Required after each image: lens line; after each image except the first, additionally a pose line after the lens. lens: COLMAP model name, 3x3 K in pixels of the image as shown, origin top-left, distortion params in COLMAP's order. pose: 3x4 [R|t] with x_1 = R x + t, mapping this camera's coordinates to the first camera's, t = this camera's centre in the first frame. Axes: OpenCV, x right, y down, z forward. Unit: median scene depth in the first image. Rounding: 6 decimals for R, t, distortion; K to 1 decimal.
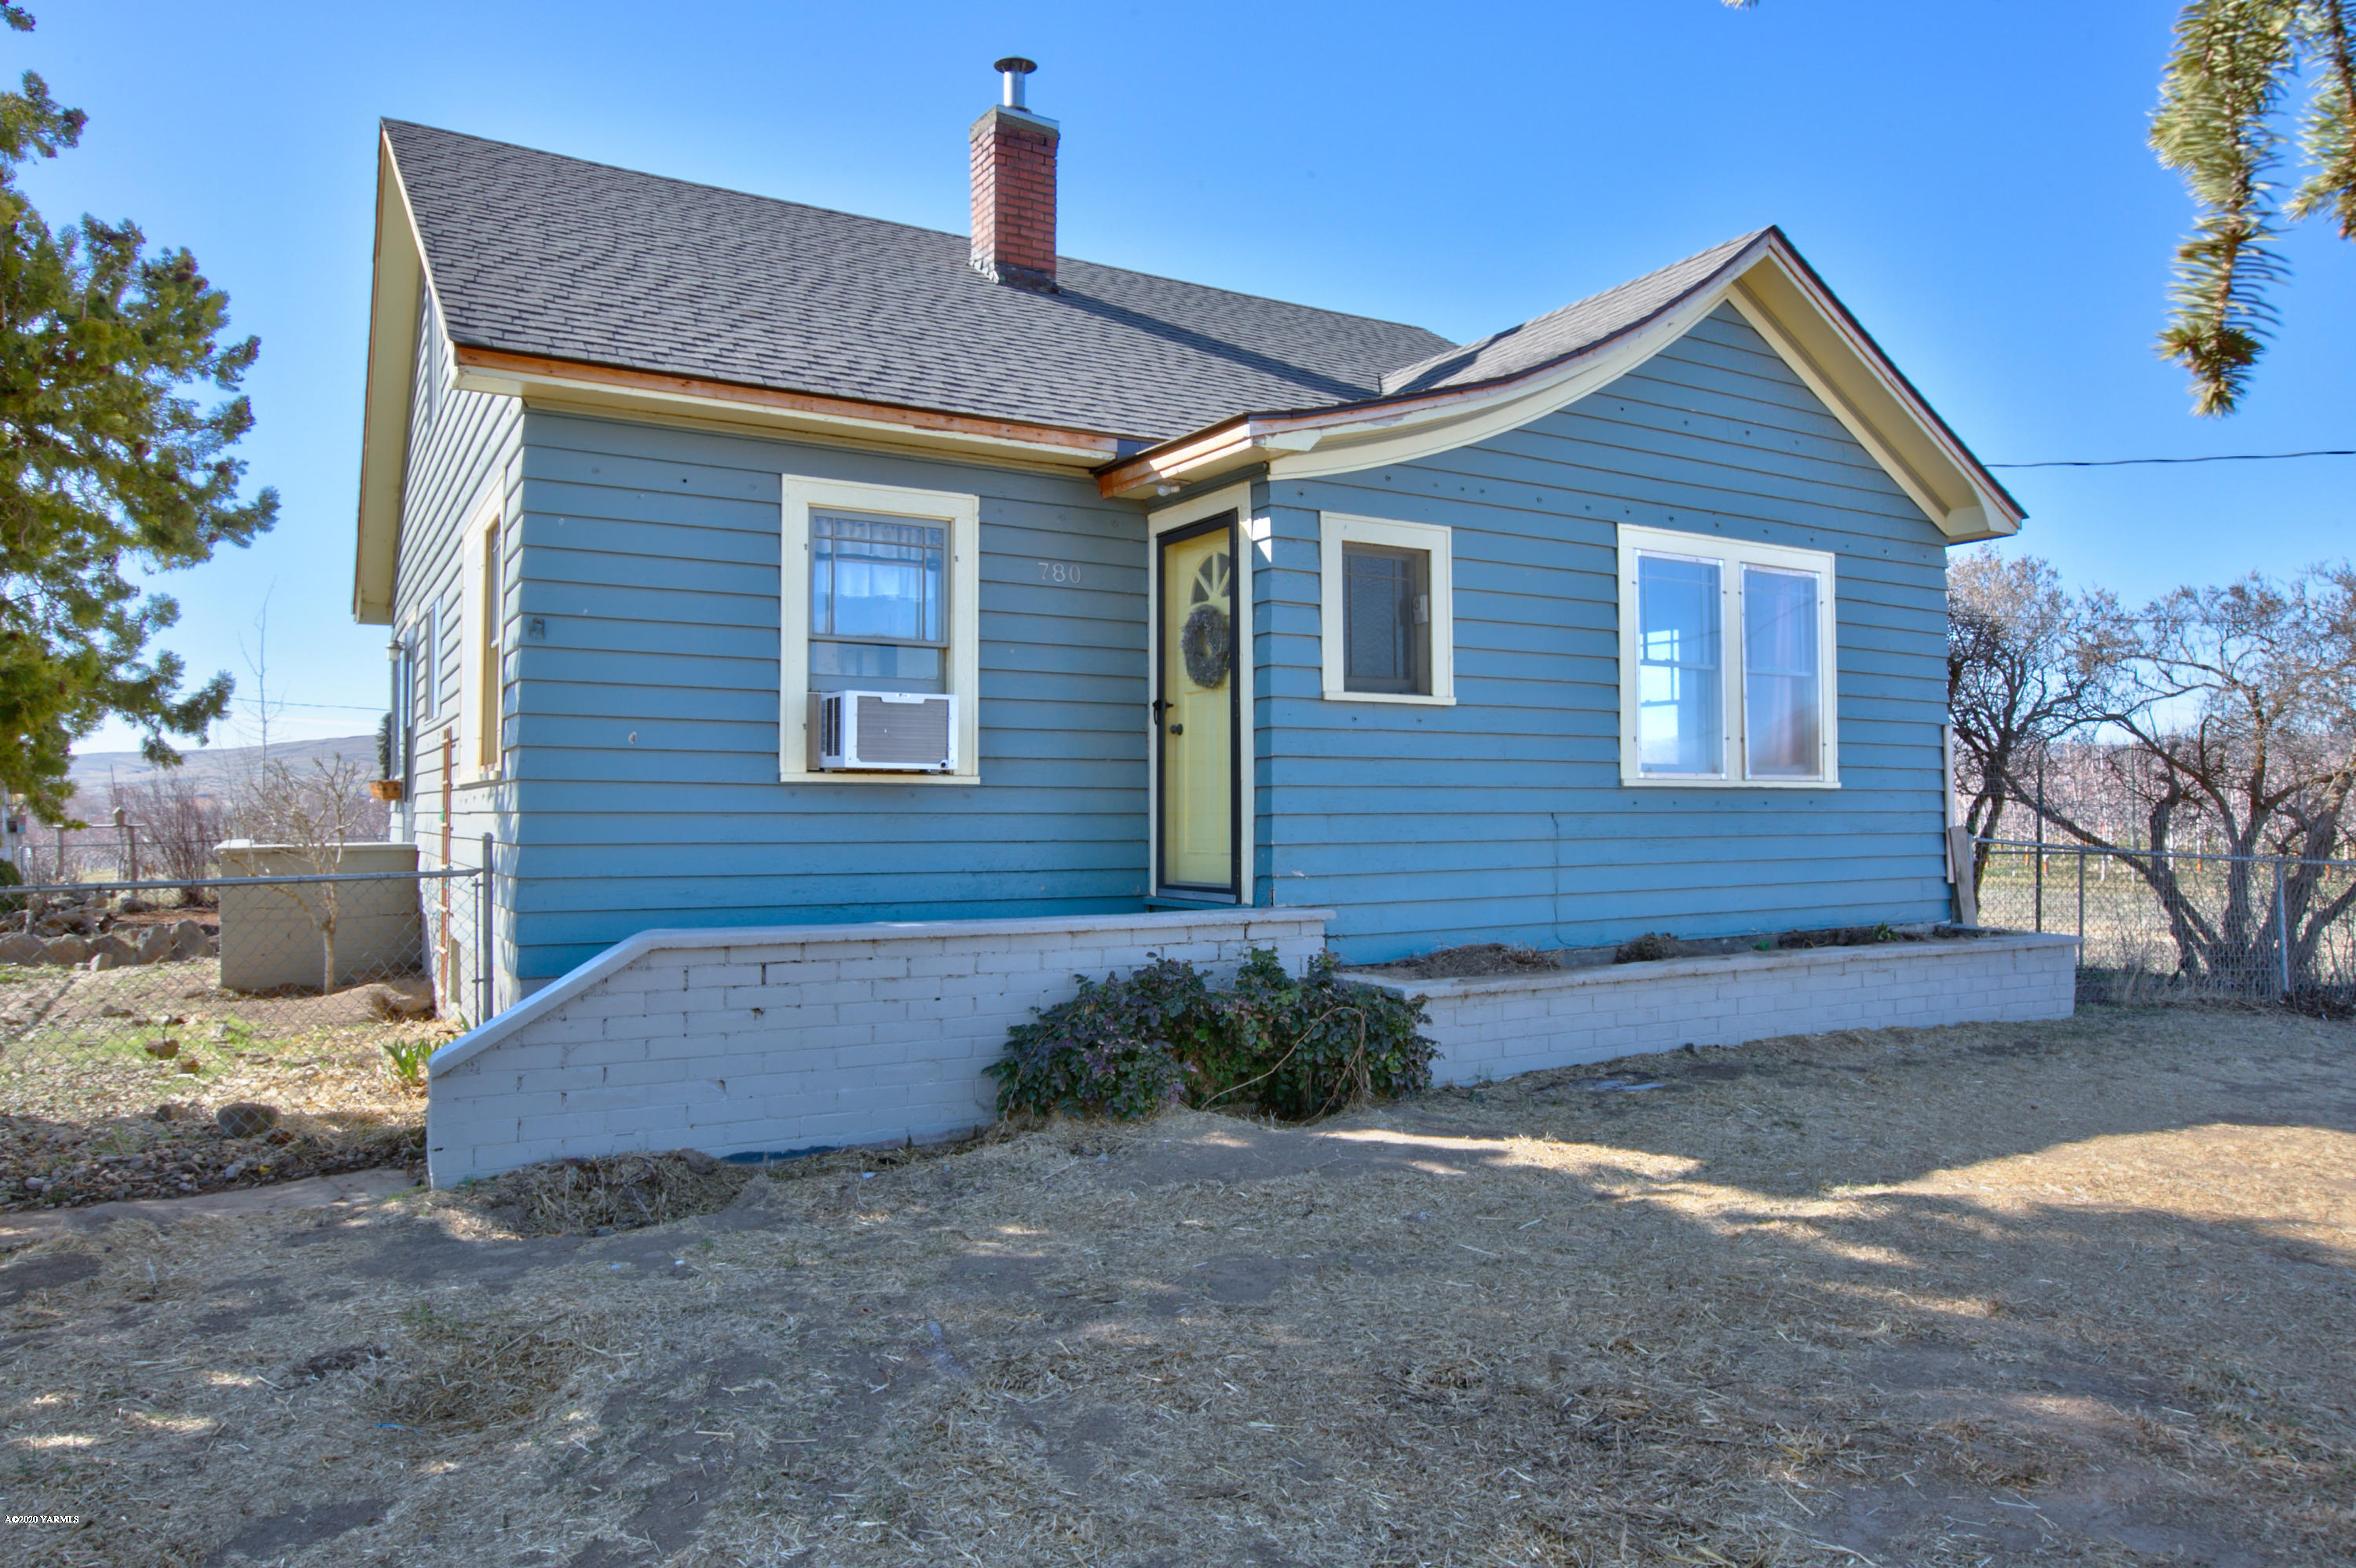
lens RADIAL K [[1532.5, 0, 1178.0], [0, 1532.5, 784.0], [0, 0, 1]] dist [-0.080172, 0.111724]
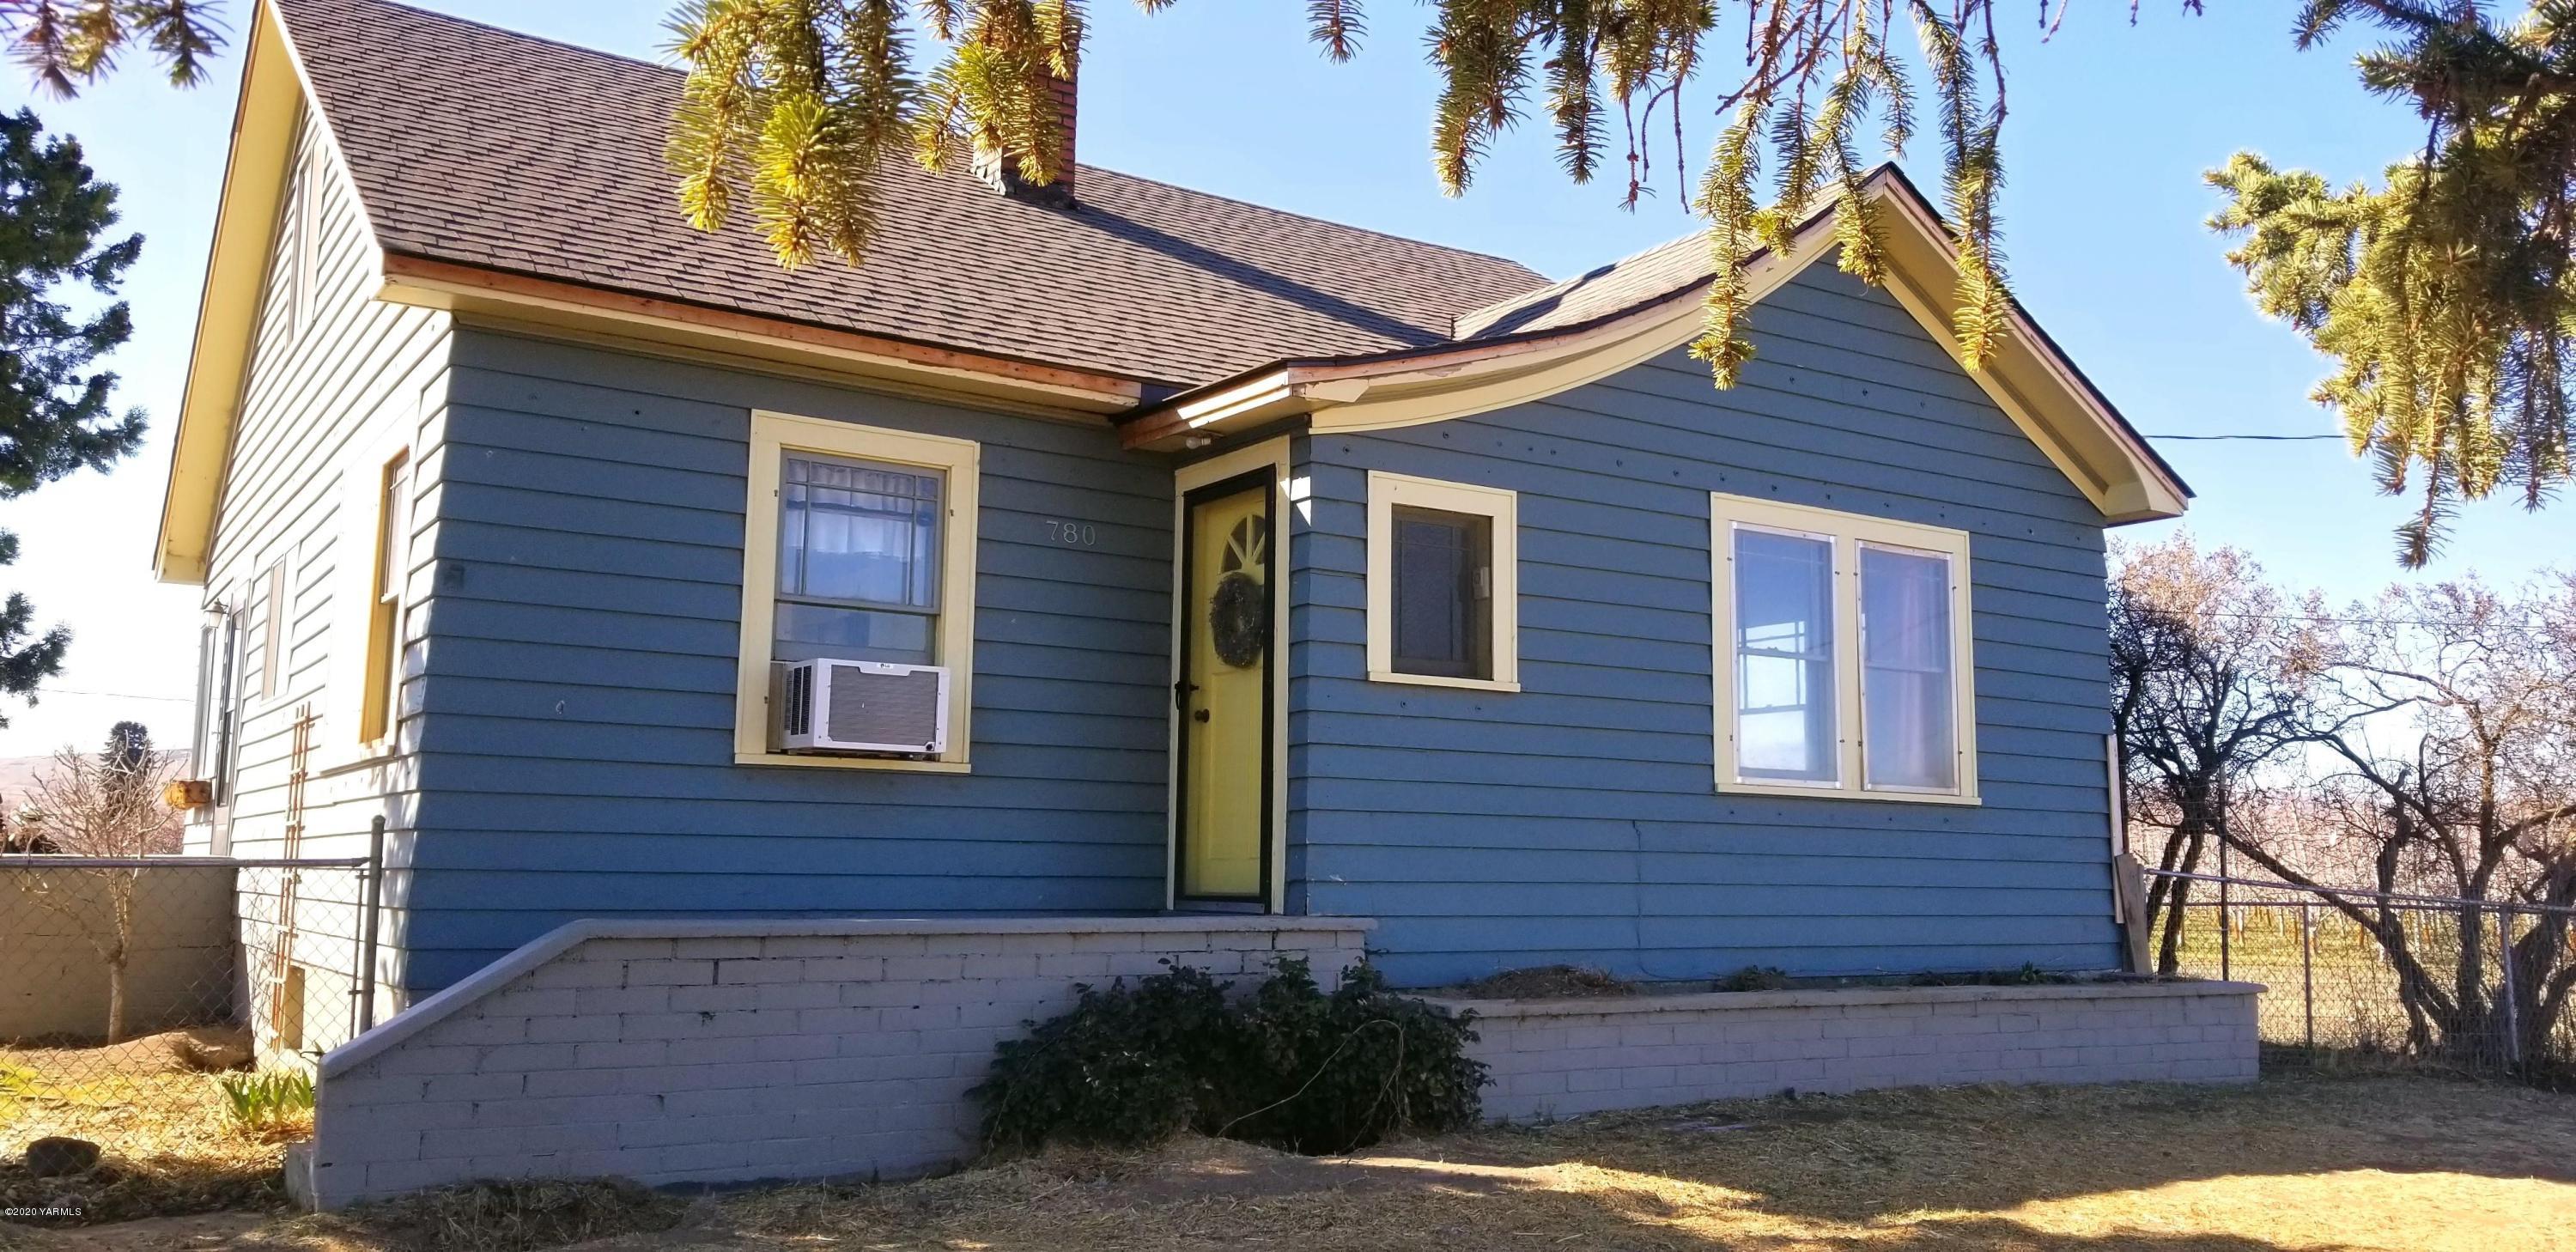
lens RADIAL K [[2043.6, 0, 1352.6], [0, 2043.6, 629.0], [0, 0, 1]] dist [0.041975, -0.098425]
pose [[0.997761, 0.021050, 0.063474, 0.010136], [-0.014351, 0.994451, -0.104215, 0.036203], [-0.065316, 0.103071, 0.992527, -0.163378]]
